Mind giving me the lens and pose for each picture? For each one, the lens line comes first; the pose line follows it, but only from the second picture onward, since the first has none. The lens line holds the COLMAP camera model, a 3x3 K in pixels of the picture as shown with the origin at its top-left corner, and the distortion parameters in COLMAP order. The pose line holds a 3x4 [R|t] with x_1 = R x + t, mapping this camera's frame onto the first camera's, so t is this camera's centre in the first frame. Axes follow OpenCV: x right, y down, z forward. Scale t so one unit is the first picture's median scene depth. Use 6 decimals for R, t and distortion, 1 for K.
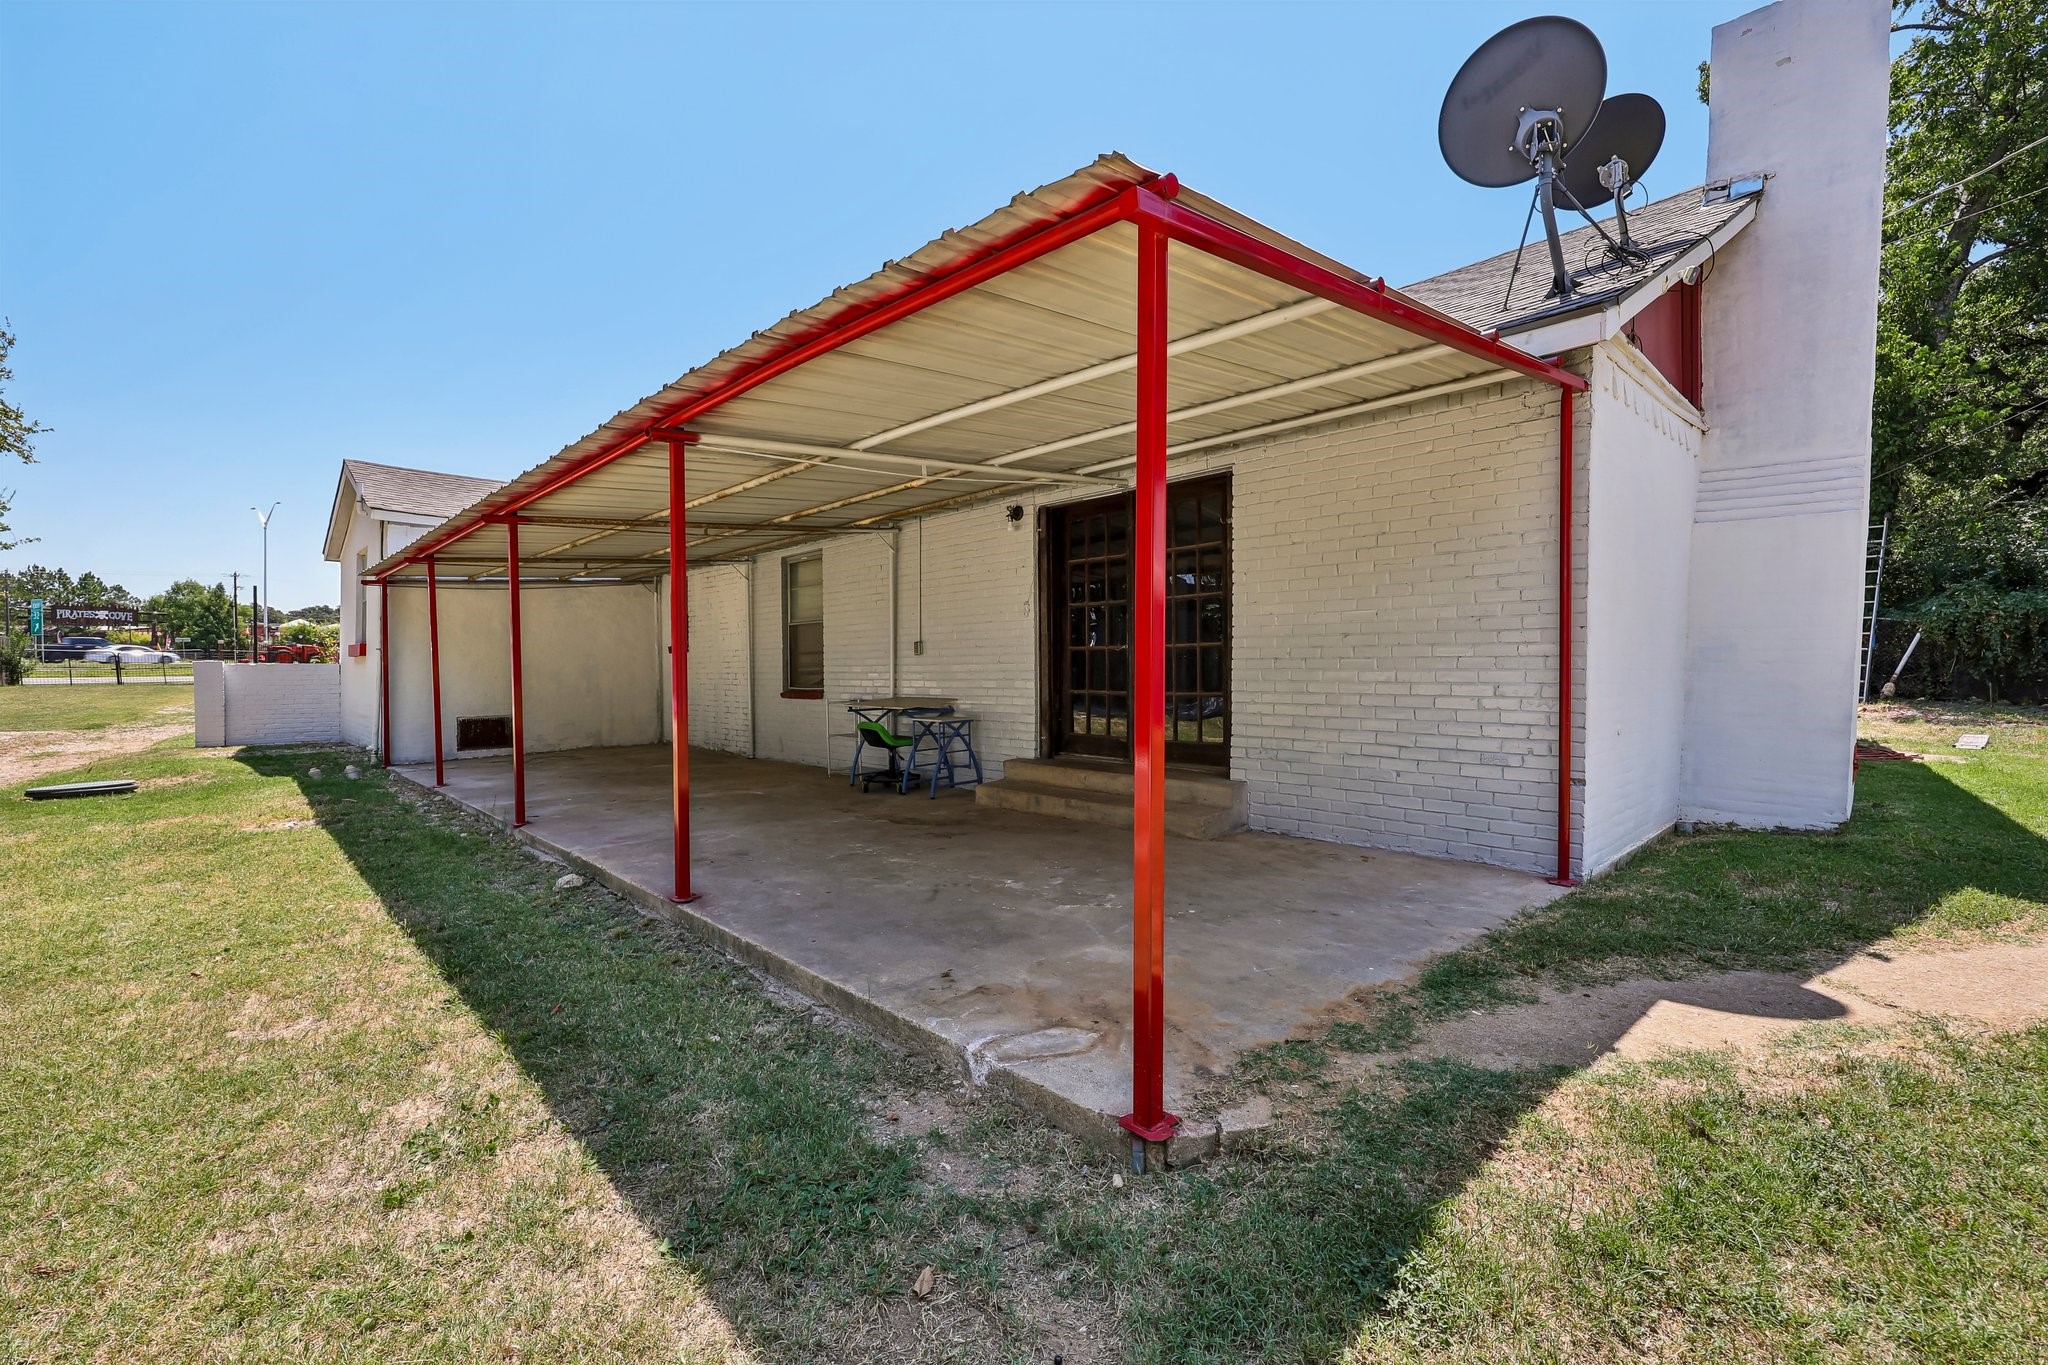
lens RADIAL K [[868.2, 0, 1034.4], [0, 868.2, 682.7], [0, 0, 1]] dist [0.002351, 0.000222]
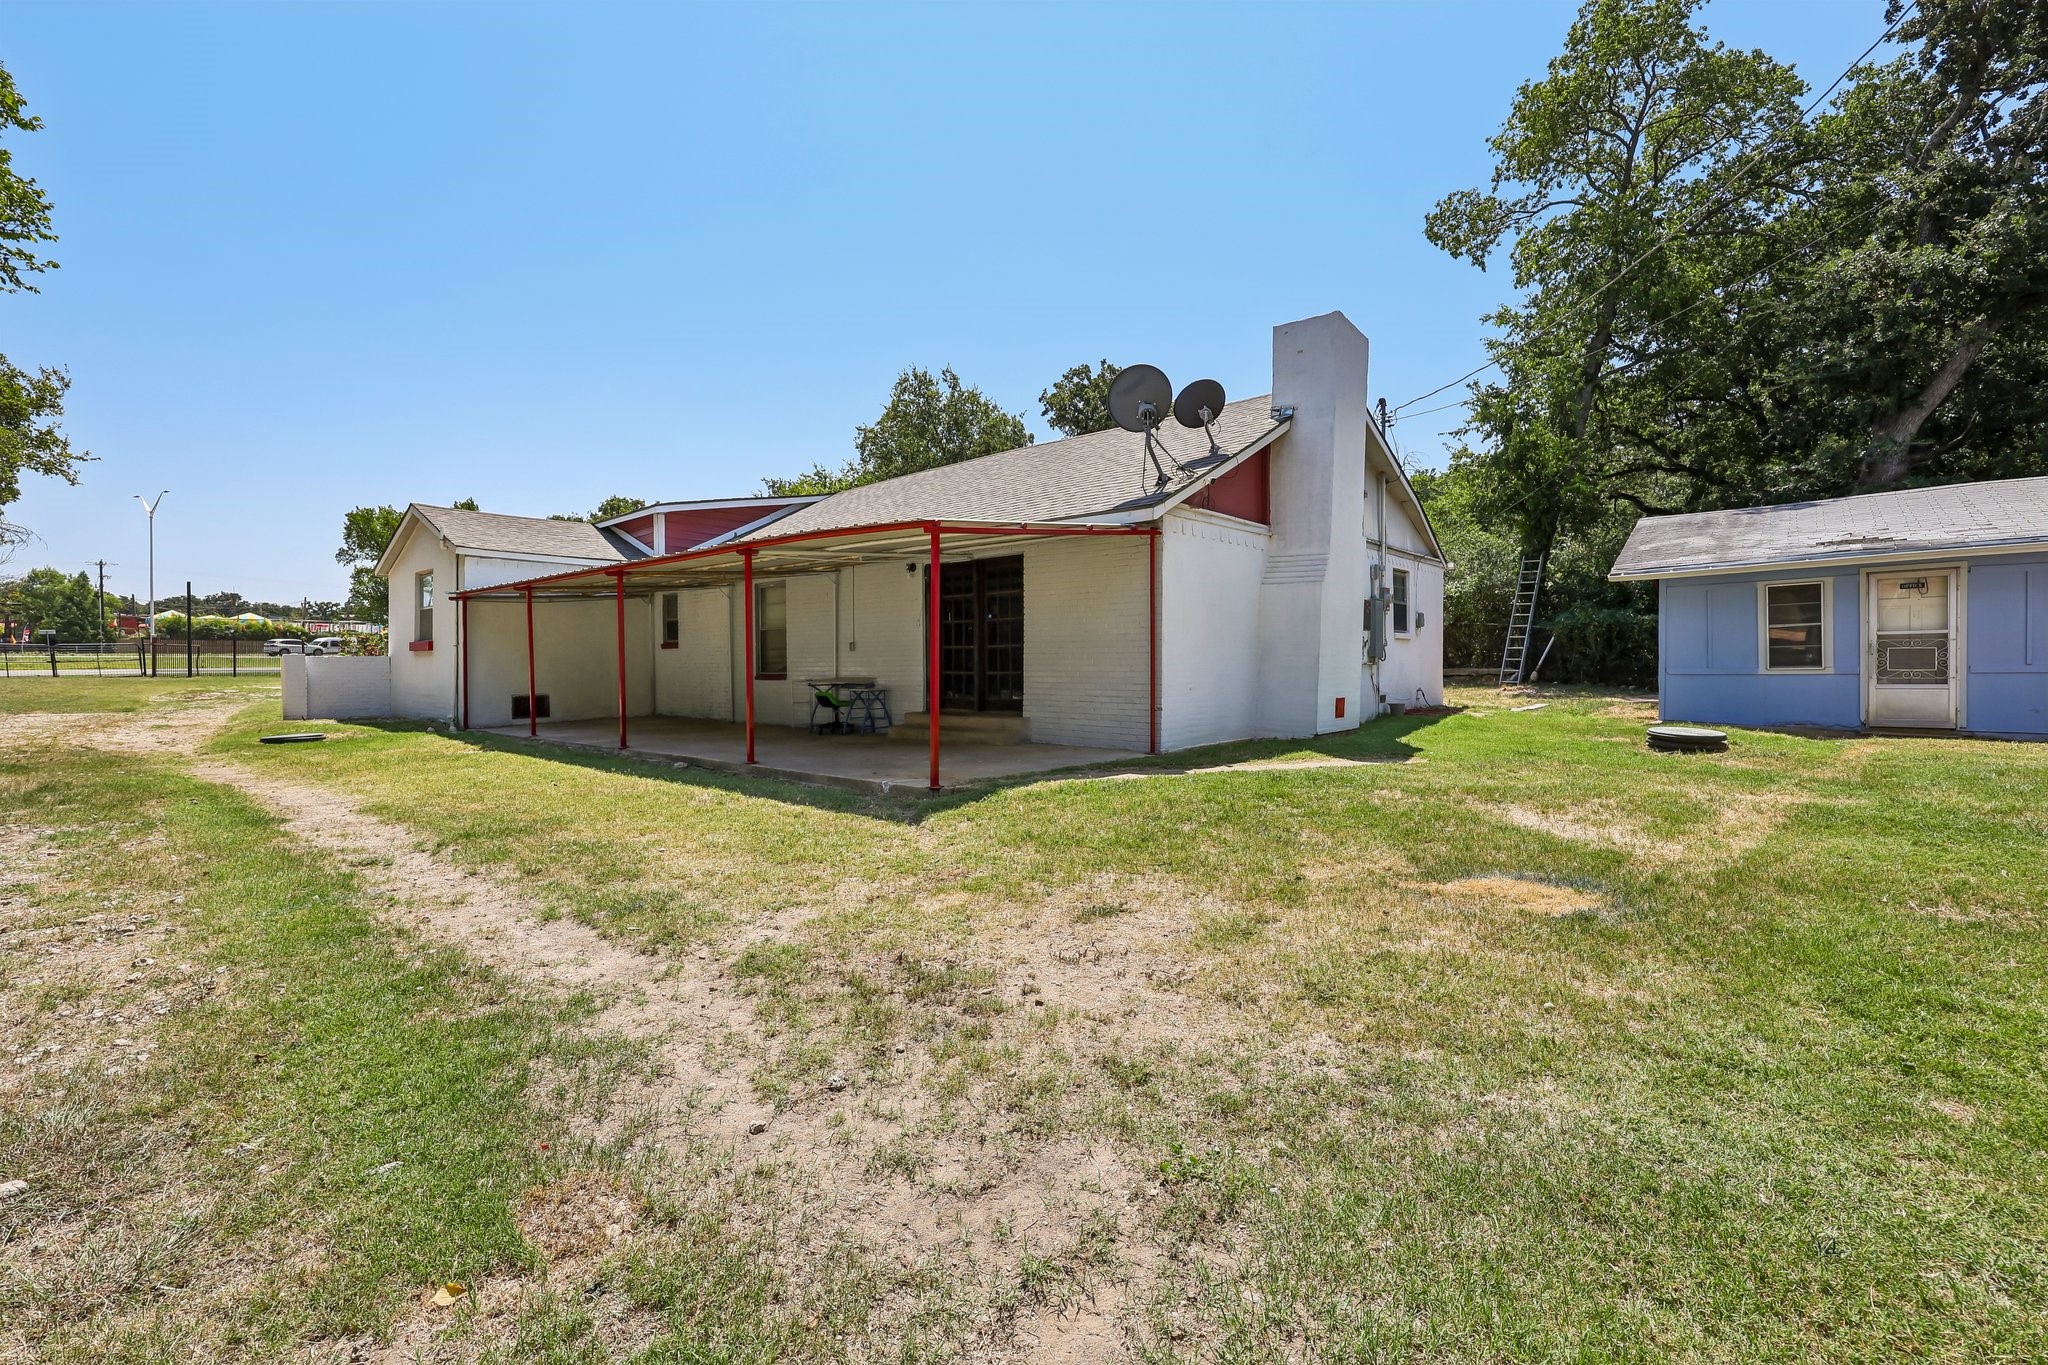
lens RADIAL K [[868.2, 0, 1028.5], [0, 868.2, 679.4], [0, 0, 1]] dist [0.002351, 0.000222]
pose [[0.996108, -0.001015, 0.088137, 0.048561], [0.000806, 0.999997, 0.002411, 0.016698], [-0.088139, -0.002331, 0.996105, -0.614357]]
